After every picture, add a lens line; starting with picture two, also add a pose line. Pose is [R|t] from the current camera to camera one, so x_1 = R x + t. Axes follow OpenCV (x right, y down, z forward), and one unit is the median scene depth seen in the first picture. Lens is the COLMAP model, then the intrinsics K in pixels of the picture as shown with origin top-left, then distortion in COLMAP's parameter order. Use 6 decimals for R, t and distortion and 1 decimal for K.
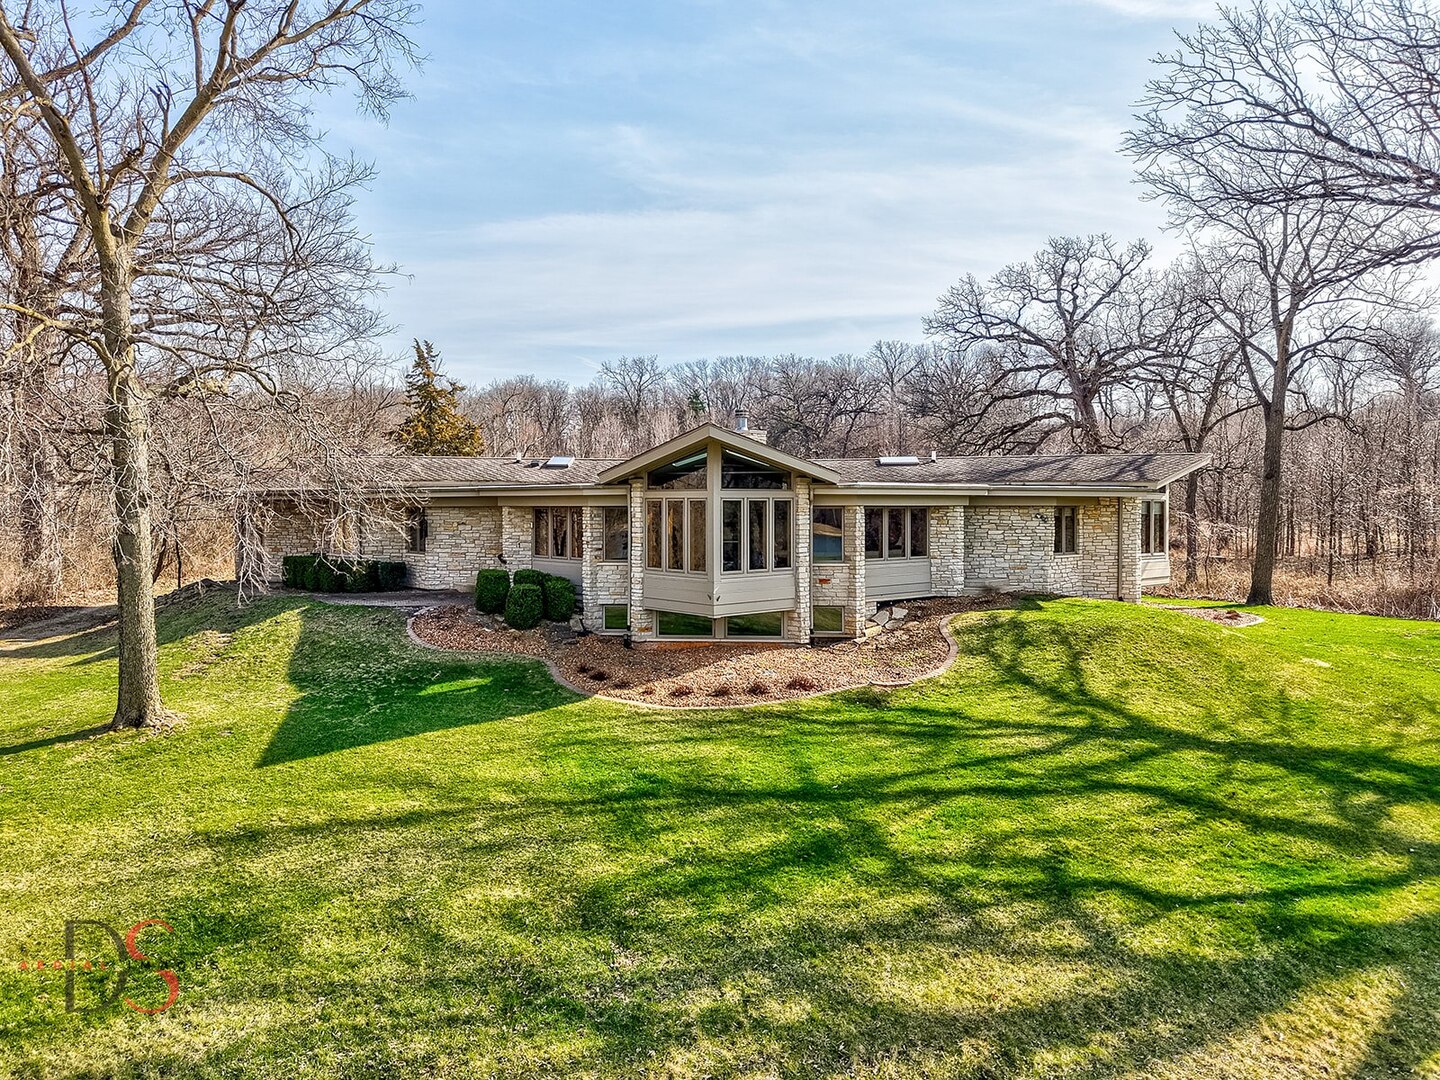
lens RADIAL K [[1009.6, 0, 722.9], [0, 1009.6, 600.7], [0, 0, 1]] dist [0.032157, -0.001024]
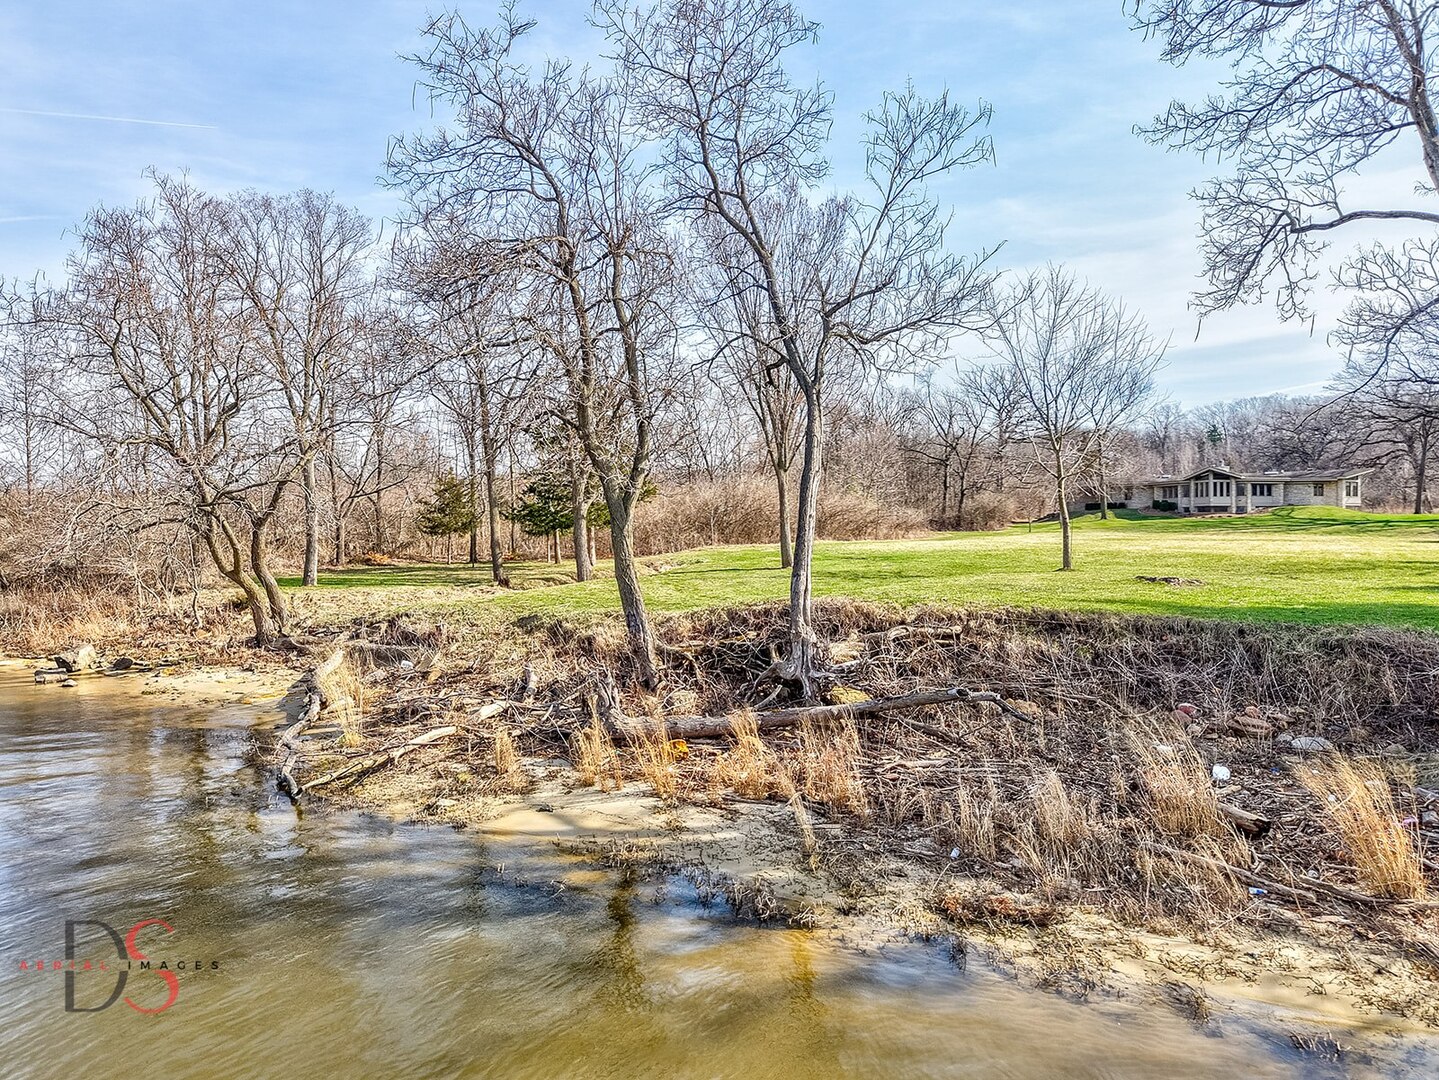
lens RADIAL K [[949.9, 0, 719.5], [0, 949.9, 540.0], [0, 0, 1]] dist [0.058539, 0.000757]
pose [[0.876845, 0.009095, -0.480686, 0.120771], [-0.046074, 0.996809, -0.065186, 0.475473], [0.478559, 0.079306, 0.874466, -3.365710]]
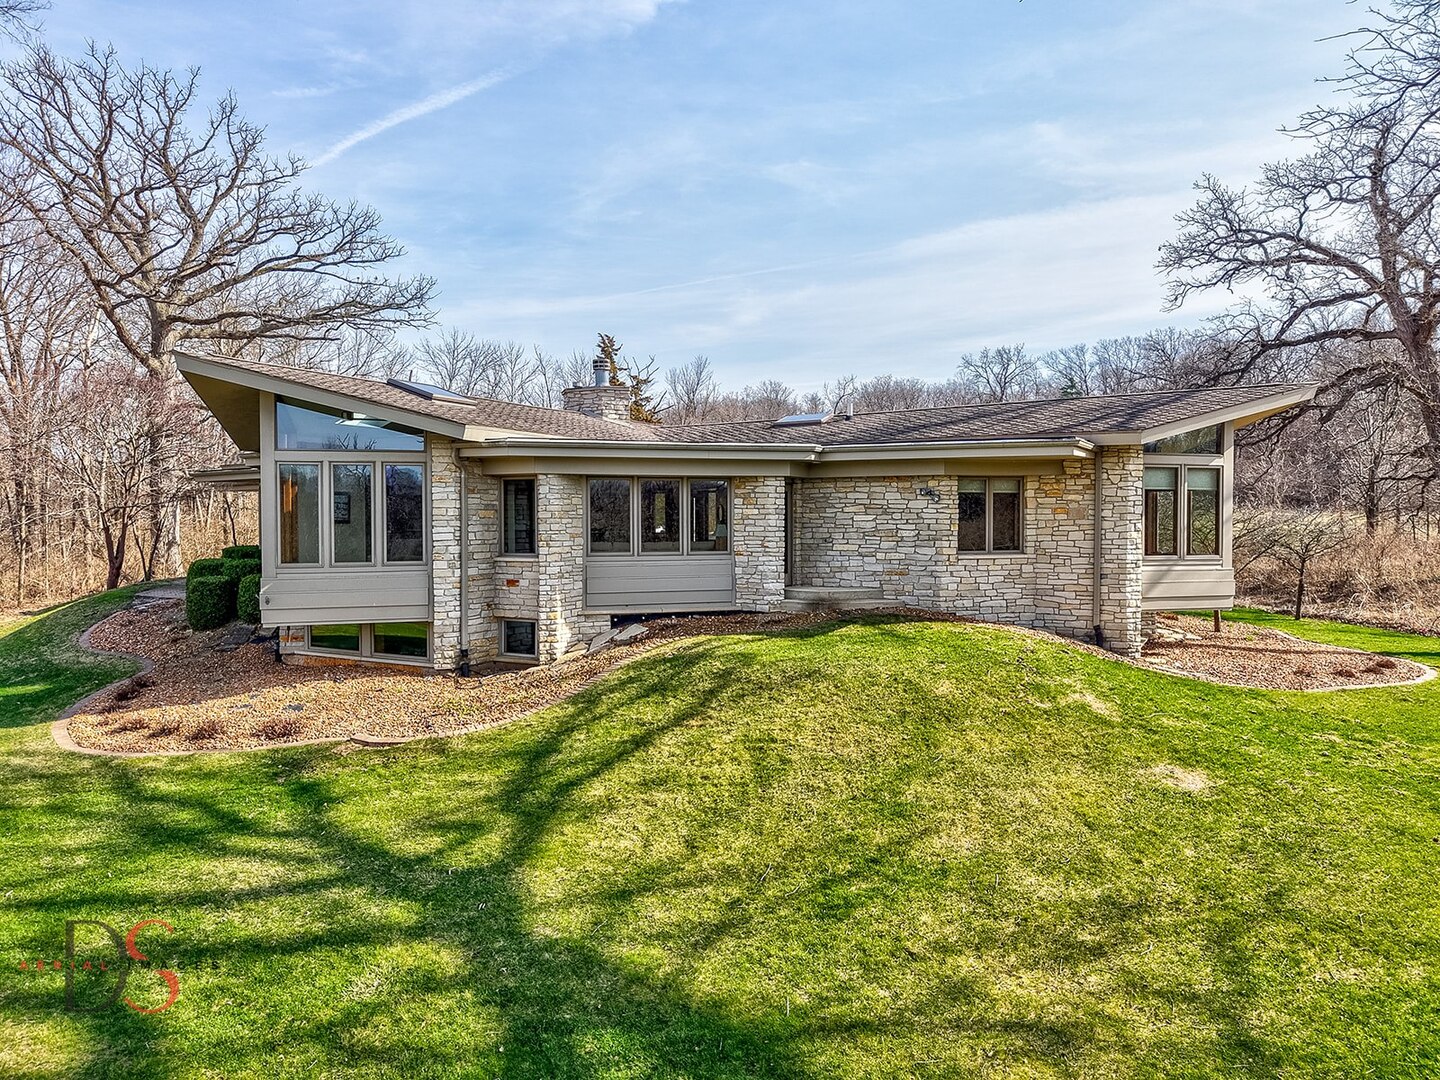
lens RADIAL K [[950.5, 0, 720.0], [0, 950.5, 540.0], [0, 0, 1]] dist [0.058539, 0.000757]
pose [[0.903351, 0.014214, -0.428666, 0.449693], [-0.037697, 0.998214, -0.046342, -0.020793], [0.427242, 0.058023, 0.902274, 0.404279]]
